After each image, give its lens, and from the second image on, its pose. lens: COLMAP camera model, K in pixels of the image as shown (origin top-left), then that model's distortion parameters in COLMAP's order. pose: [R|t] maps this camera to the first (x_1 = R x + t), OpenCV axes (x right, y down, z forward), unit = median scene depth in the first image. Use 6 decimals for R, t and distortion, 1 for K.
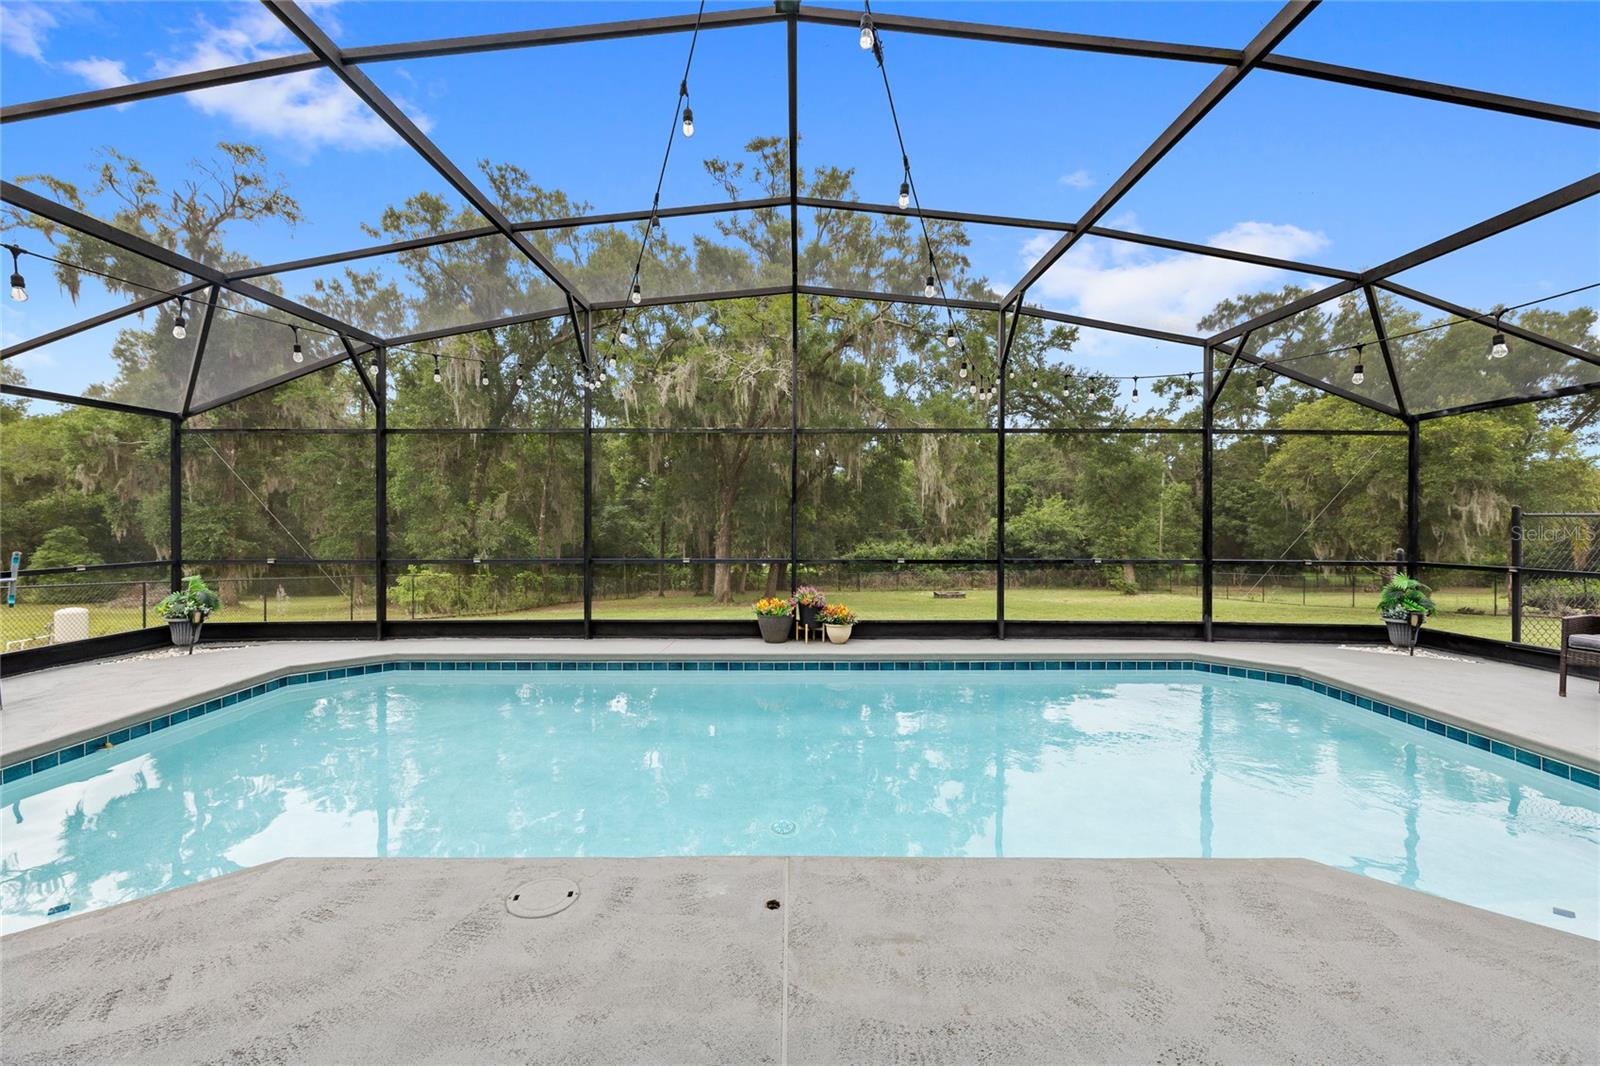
lens RADIAL K [[676.1, 0, 797.0], [0, 676.1, 511.9], [0, 0, 1]] dist [0.000519, 0.000234]
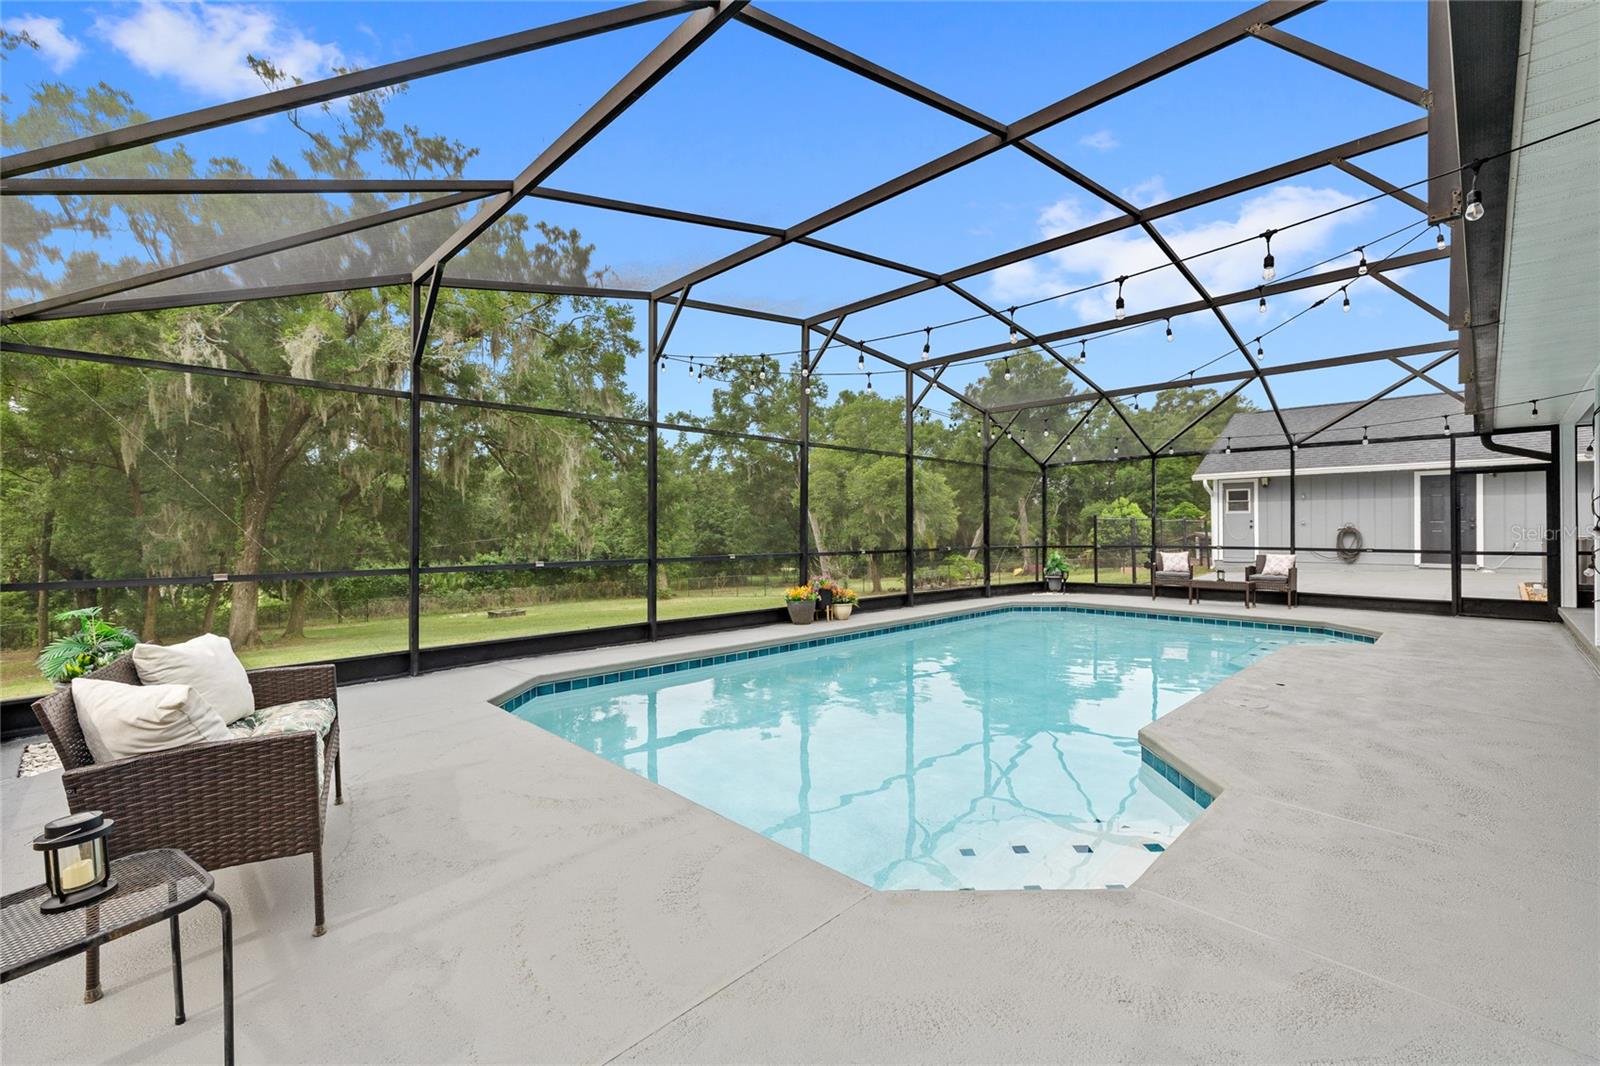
lens RADIAL K [[672.2, 0, 803.0], [0, 672.2, 526.9], [0, 0, 1]] dist [-0.000303, -0.000009]
pose [[0.712175, 0.000330, 0.702001, -0.249079], [0.002430, 0.999993, -0.002935, 0.008380], [-0.701997, 0.003796, 0.712169, 0.051581]]
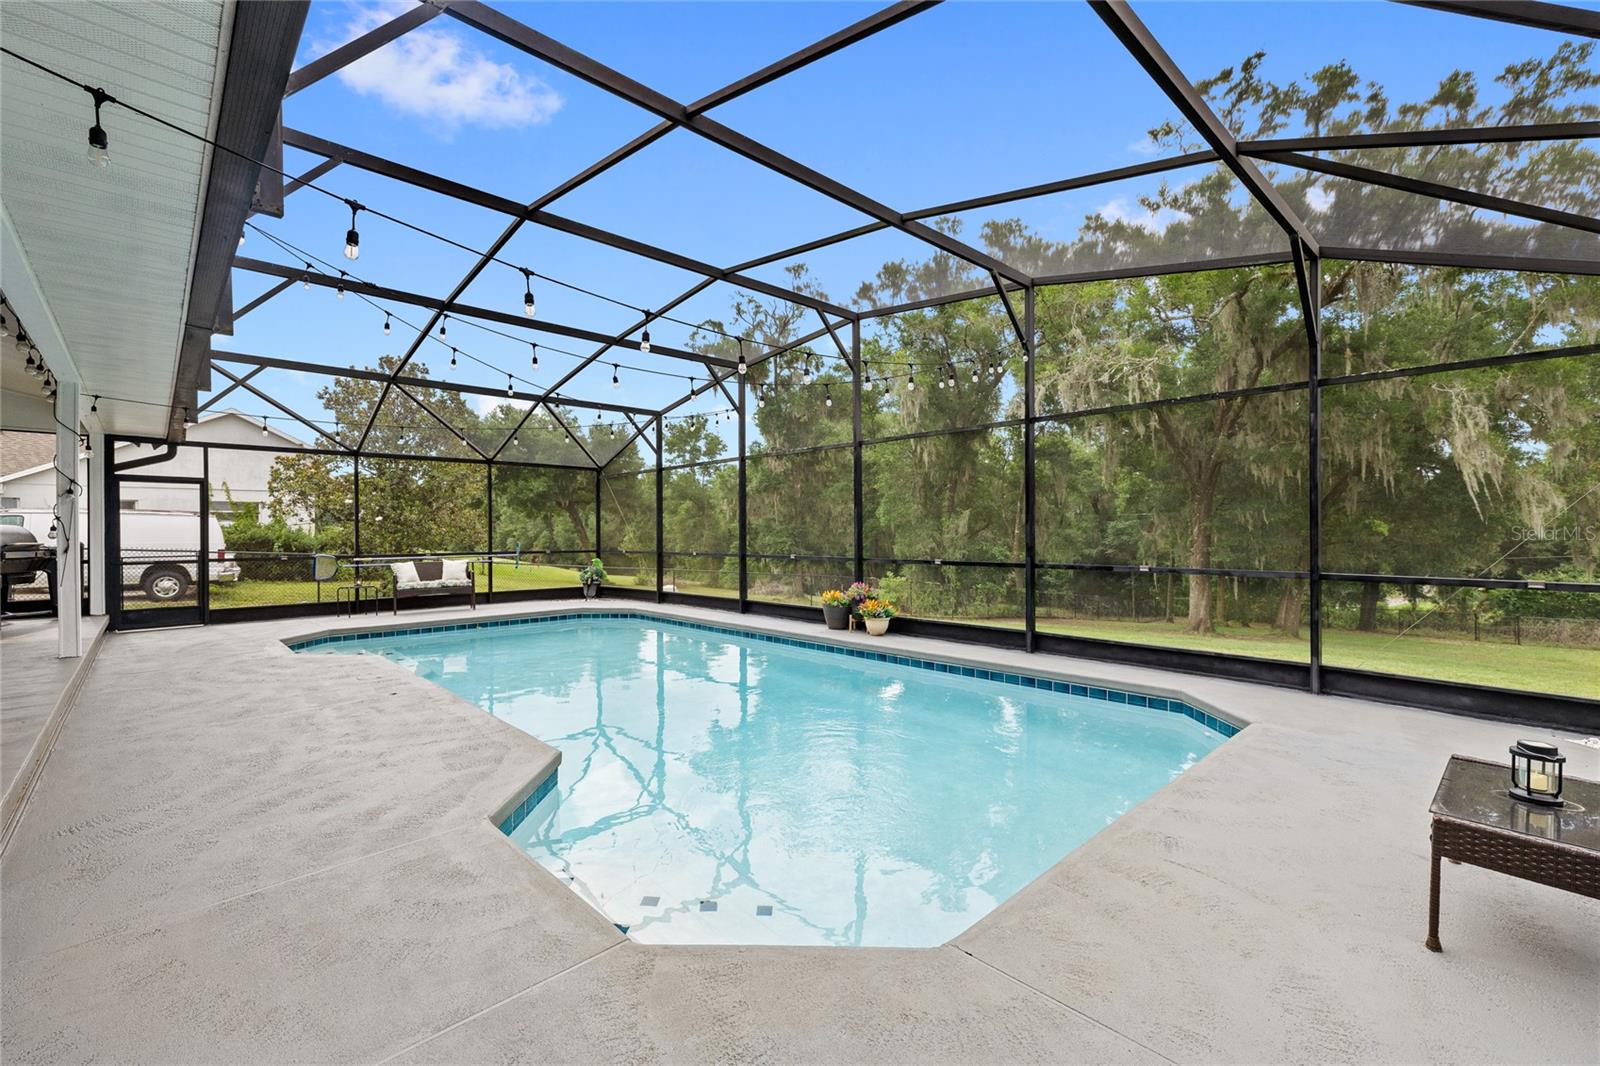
lens RADIAL K [[686.5, 0, 789.6], [0, 686.5, 524.0], [0, 0, 1]] dist [-0.000009, 0.000009]
pose [[0.676718, -0.013547, -0.736118, 0.228416], [0.005927, 0.999899, -0.012952, 0.008485], [0.736219, 0.004402, 0.676729, 0.044491]]
